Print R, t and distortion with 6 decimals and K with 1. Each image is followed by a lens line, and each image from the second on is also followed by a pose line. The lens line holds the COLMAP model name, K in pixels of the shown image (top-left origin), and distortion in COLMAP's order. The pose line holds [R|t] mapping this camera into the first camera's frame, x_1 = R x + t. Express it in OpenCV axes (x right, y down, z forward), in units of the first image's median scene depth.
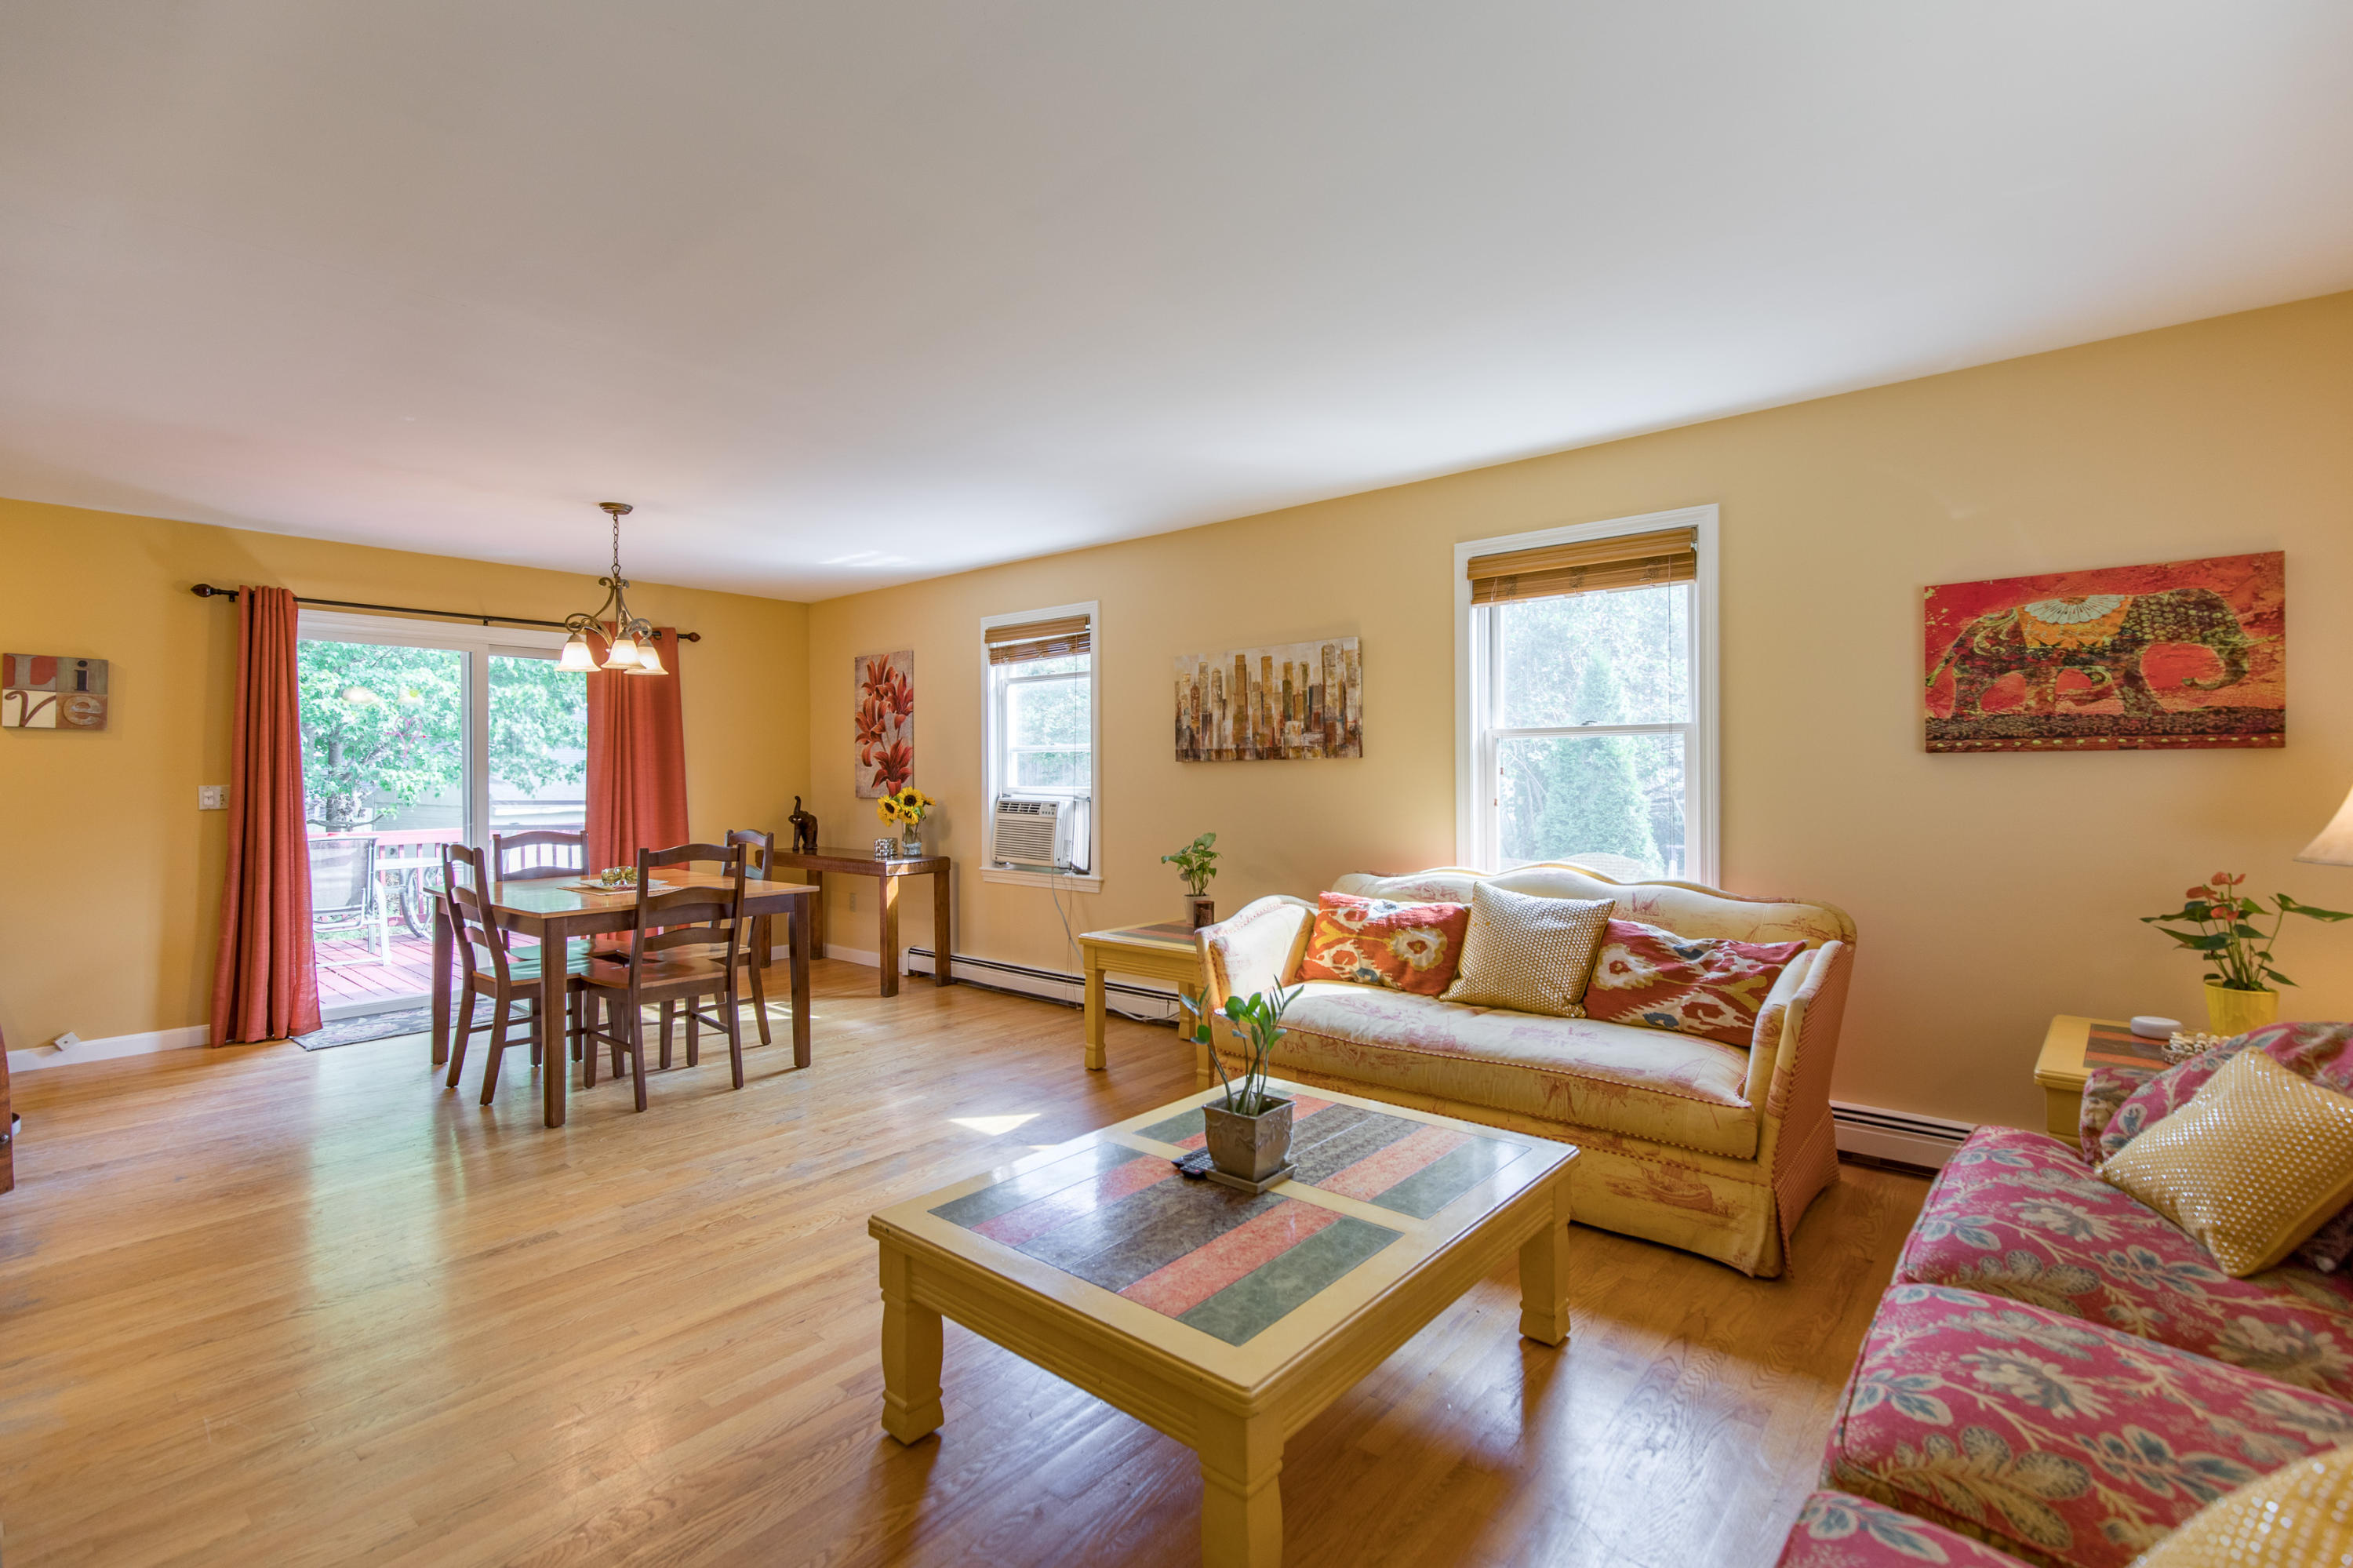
lens RADIAL K [[1065.9, 0, 1184.5], [0, 1065.9, 767.4], [0, 0, 1]] dist [0.003151, -0.000454]
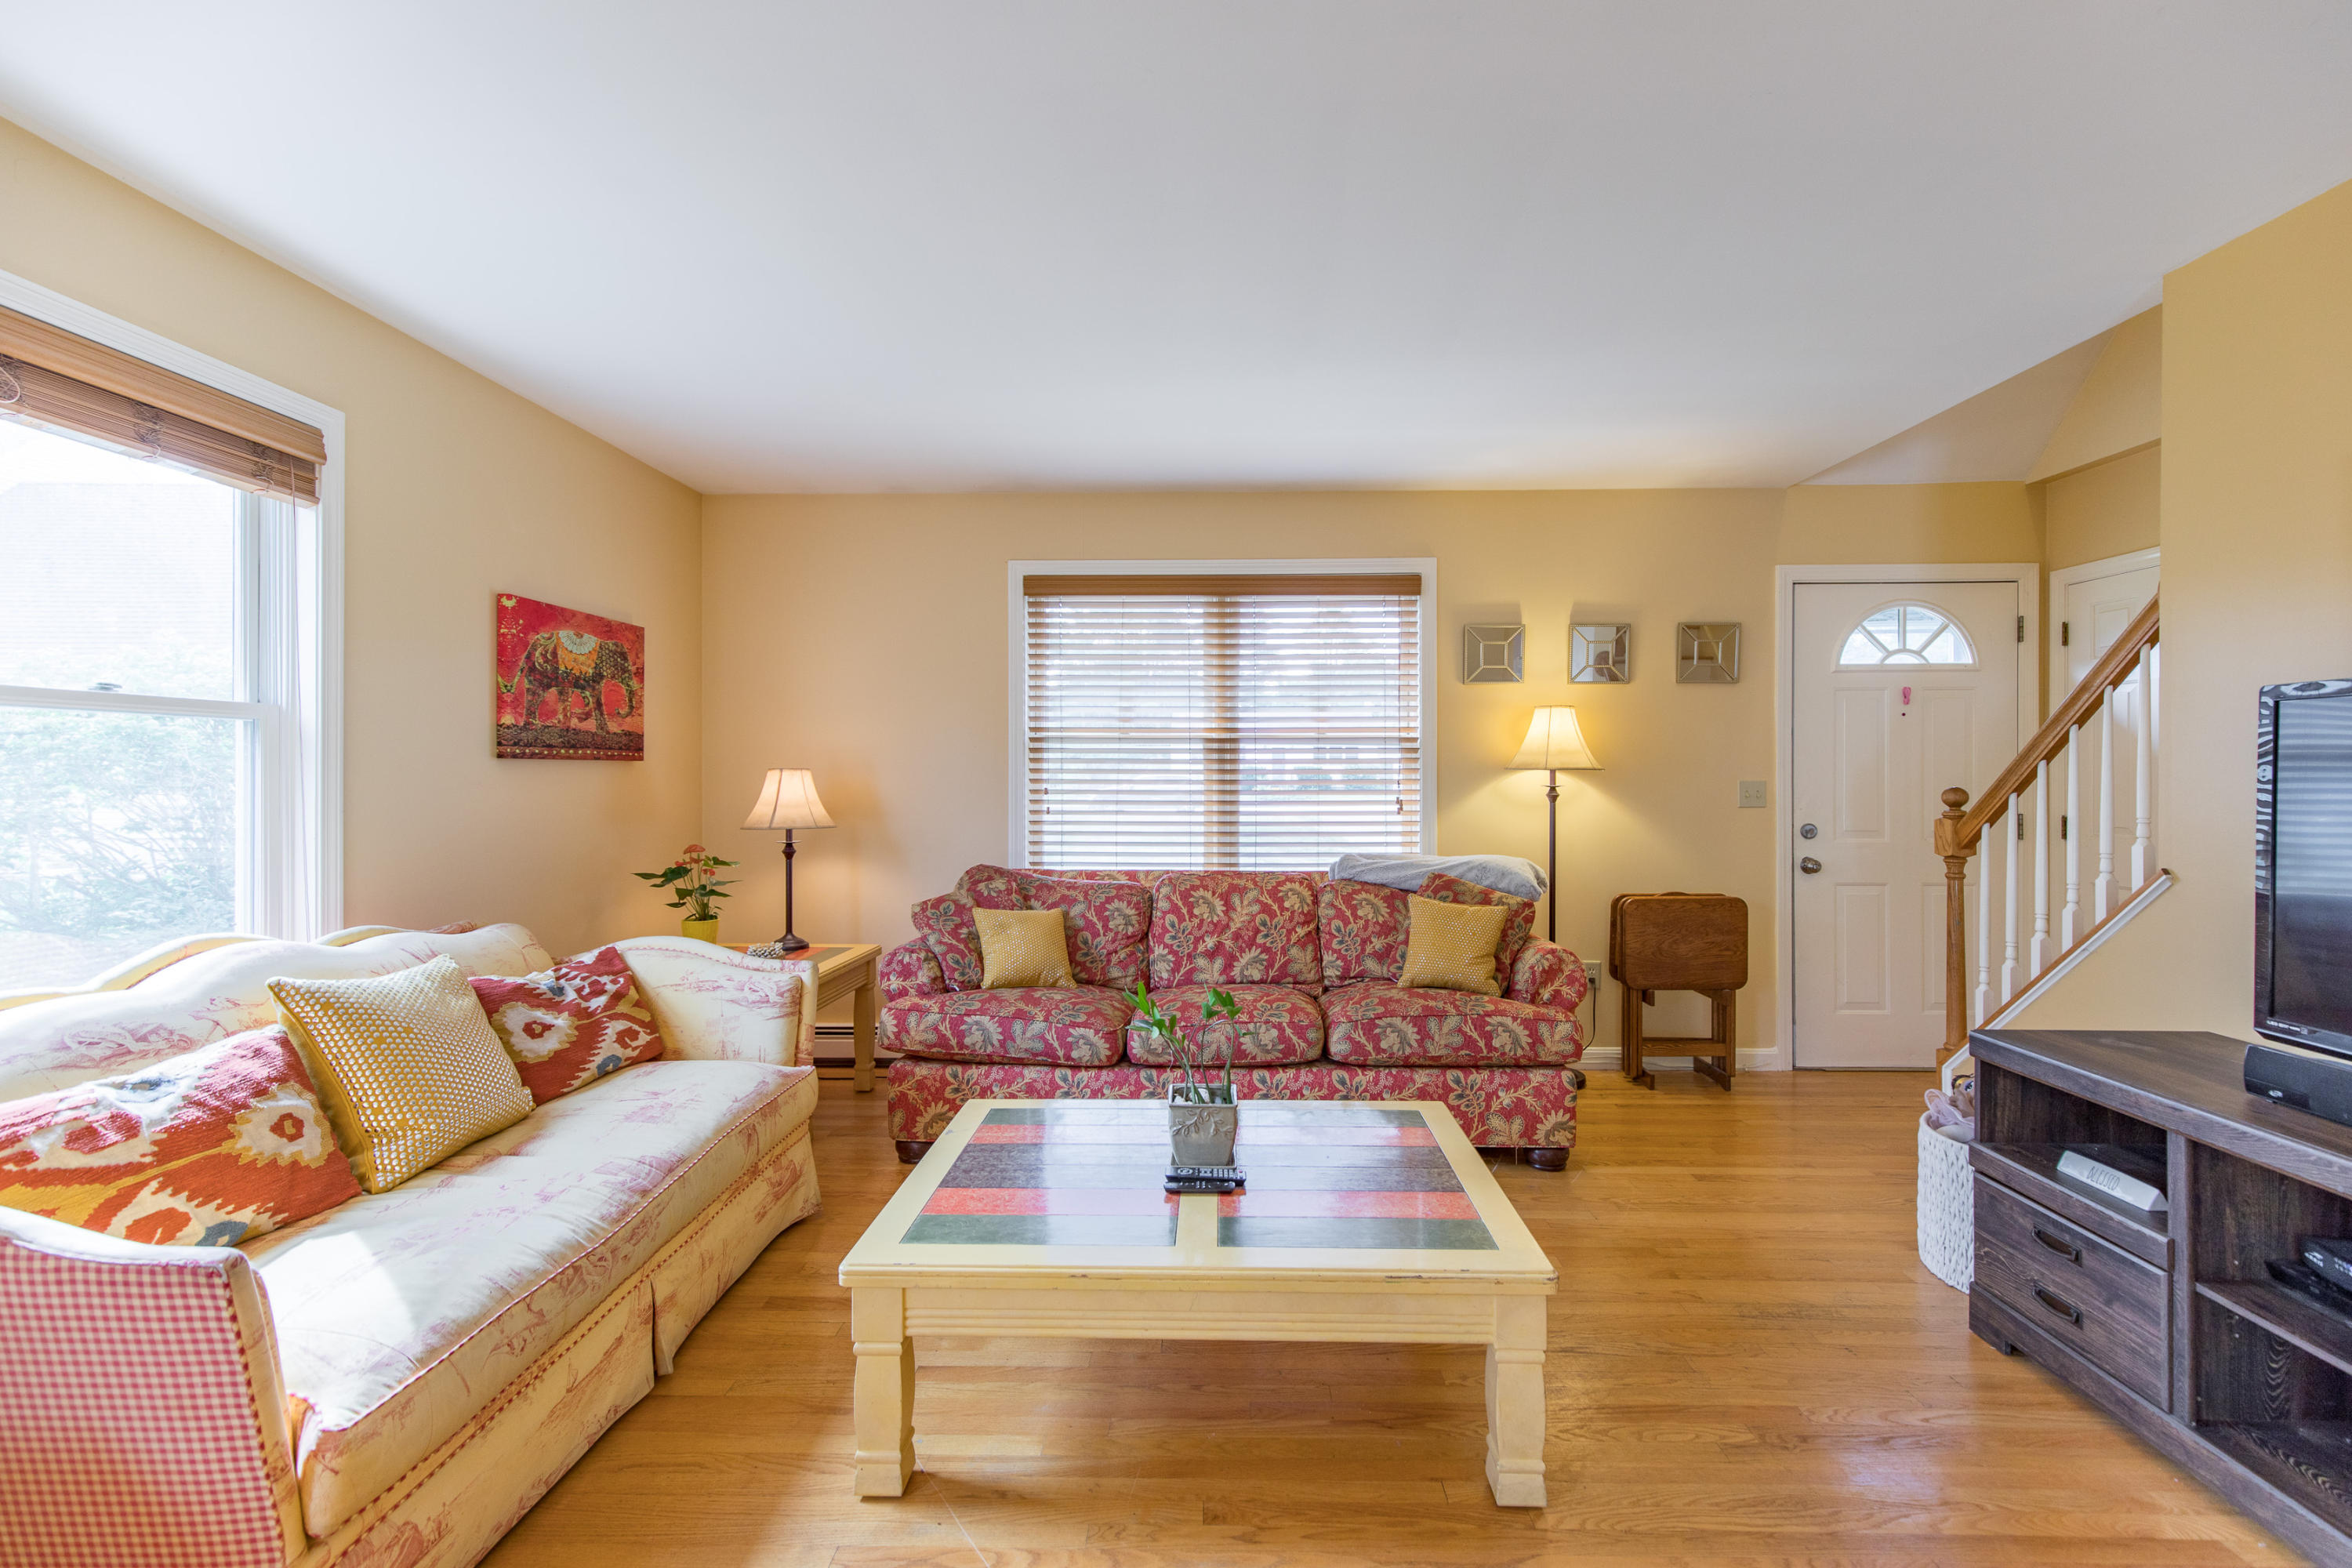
lens RADIAL K [[1065.4, 0, 1188.8], [0, 1065.4, 777.9], [0, 0, 1]] dist [0.003151, -0.000454]
pose [[-0.635791, 0.006443, 0.771834, -0.510996], [0.005276, 0.999978, -0.004002, 0.012886], [-0.771843, 0.001528, -0.635811, 1.183620]]
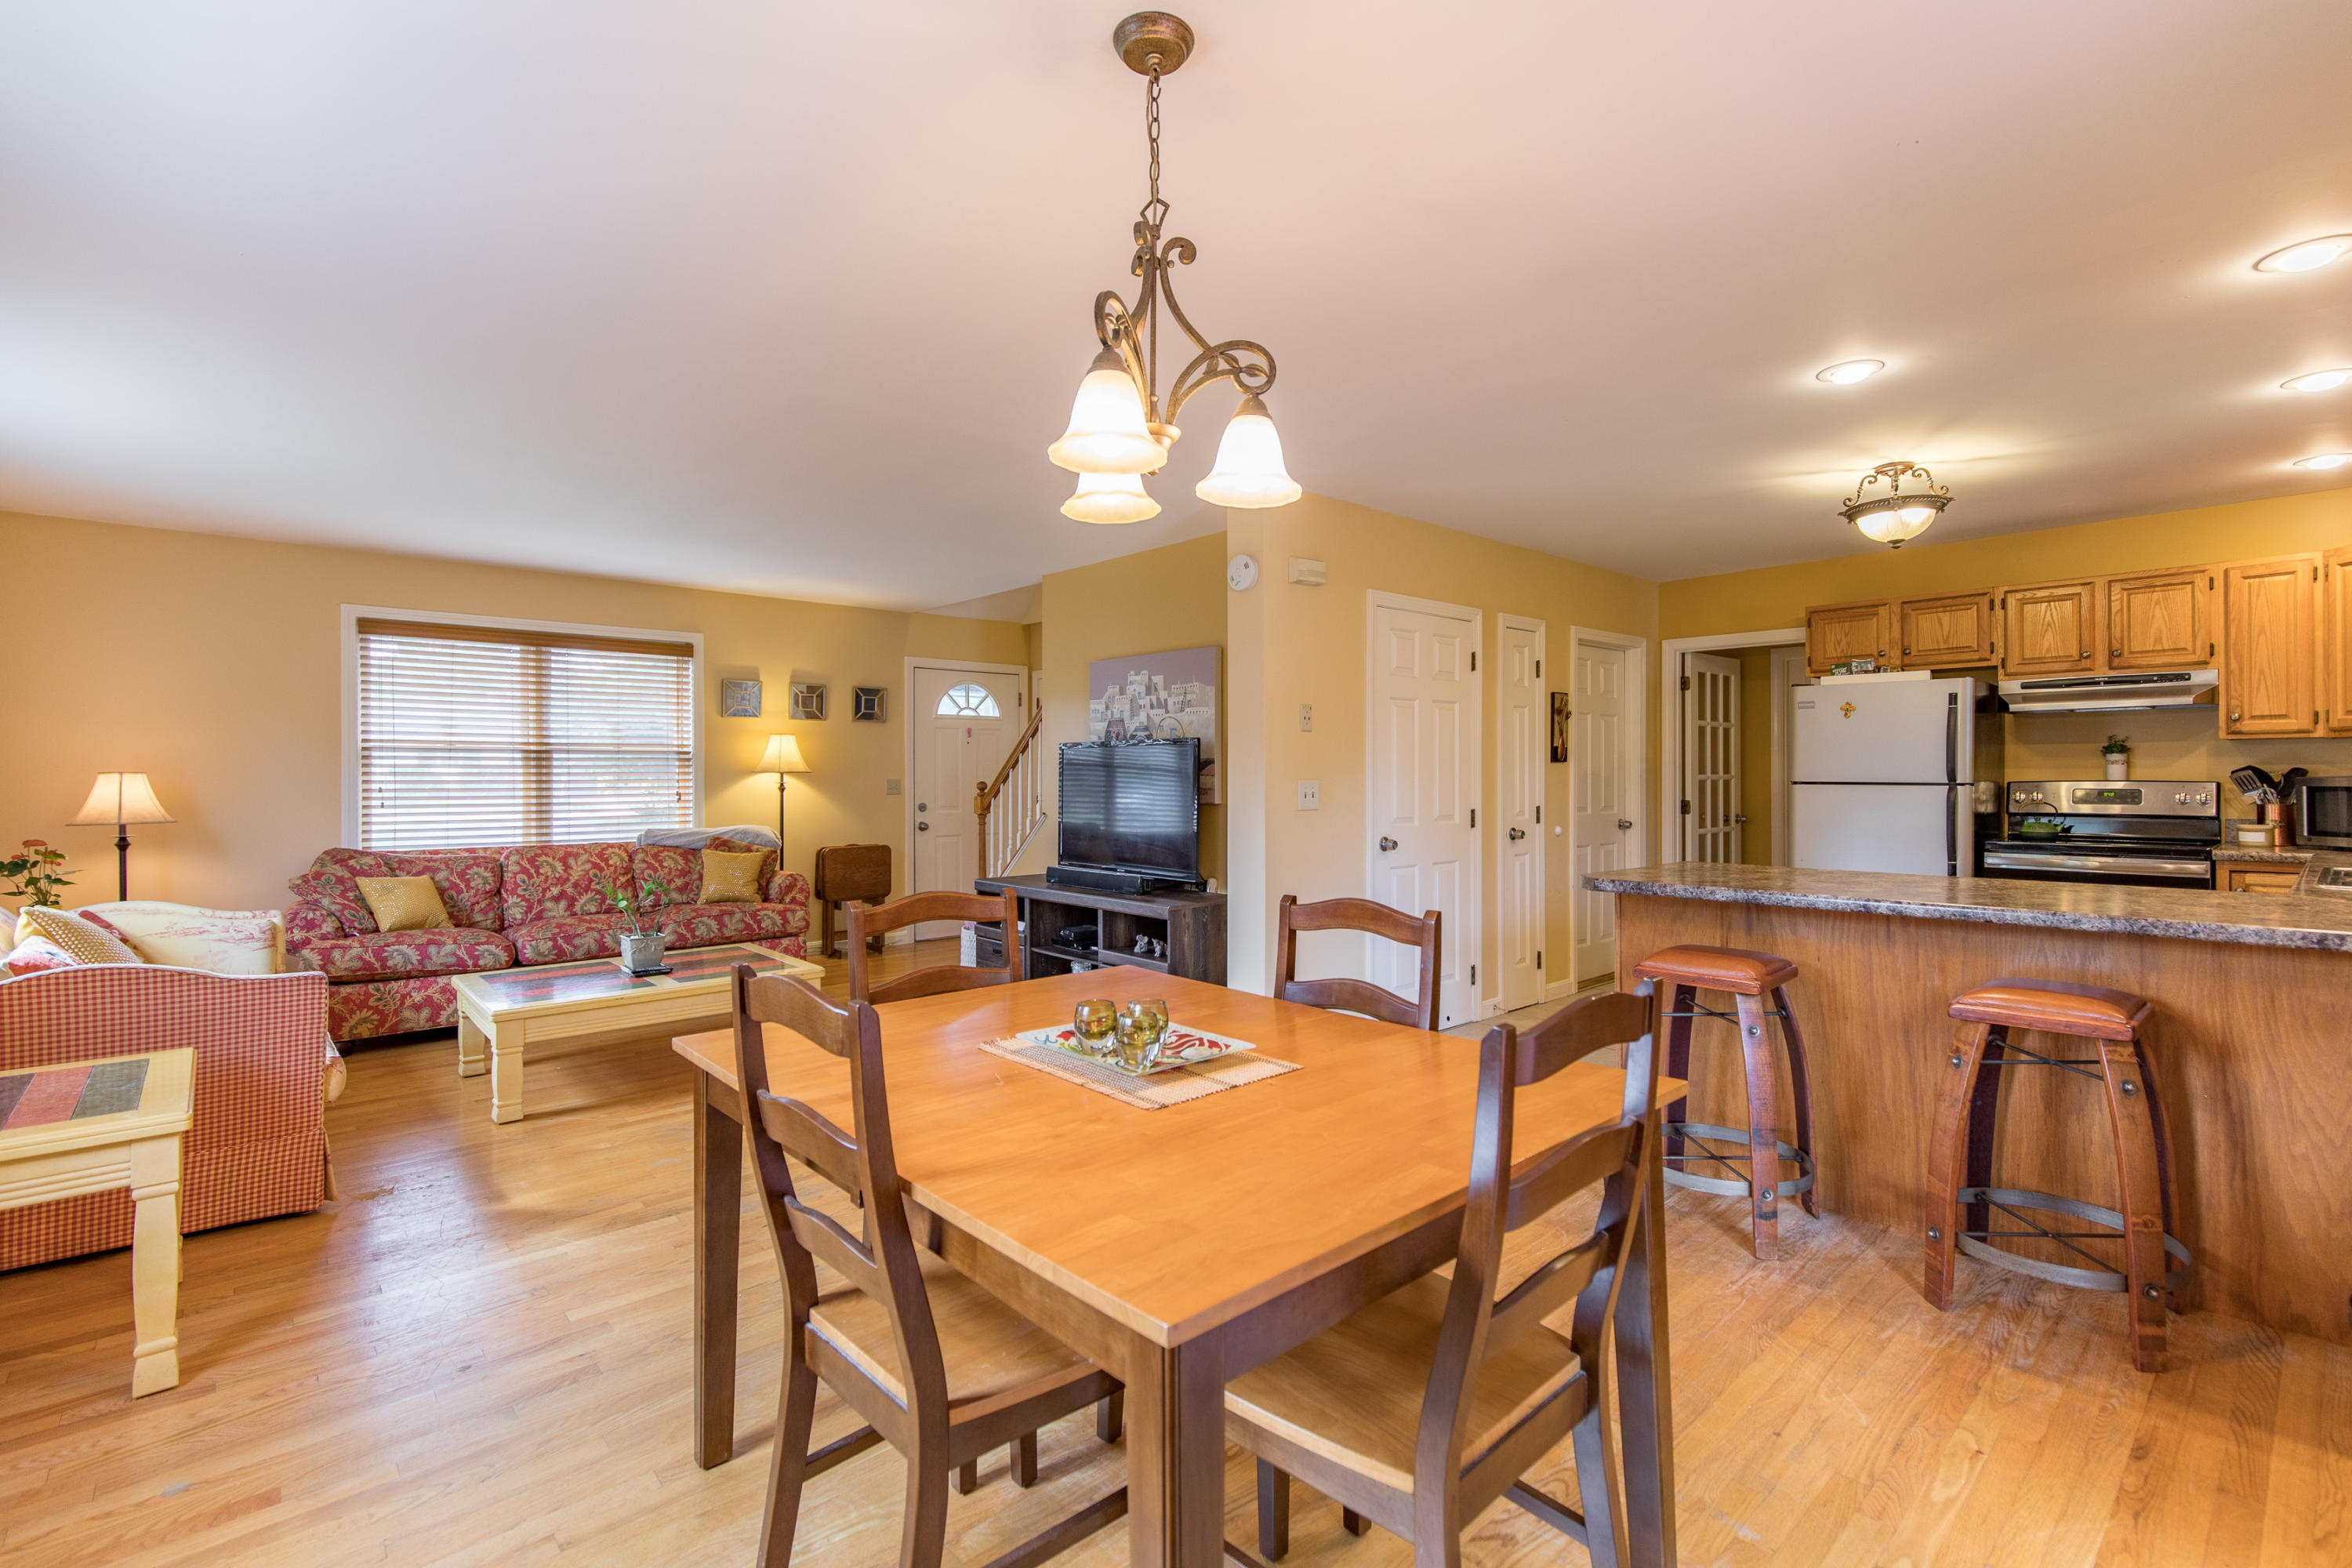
lens RADIAL K [[1065.4, 0, 1182.5], [0, 1065.4, 772.7], [0, 0, 1]] dist [0.003151, -0.000454]
pose [[-0.991633, 0.012123, 0.128515, -0.885497], [0.011654, 0.999922, -0.004397, 0.018945], [-0.128558, -0.002863, -0.991698, 2.091136]]
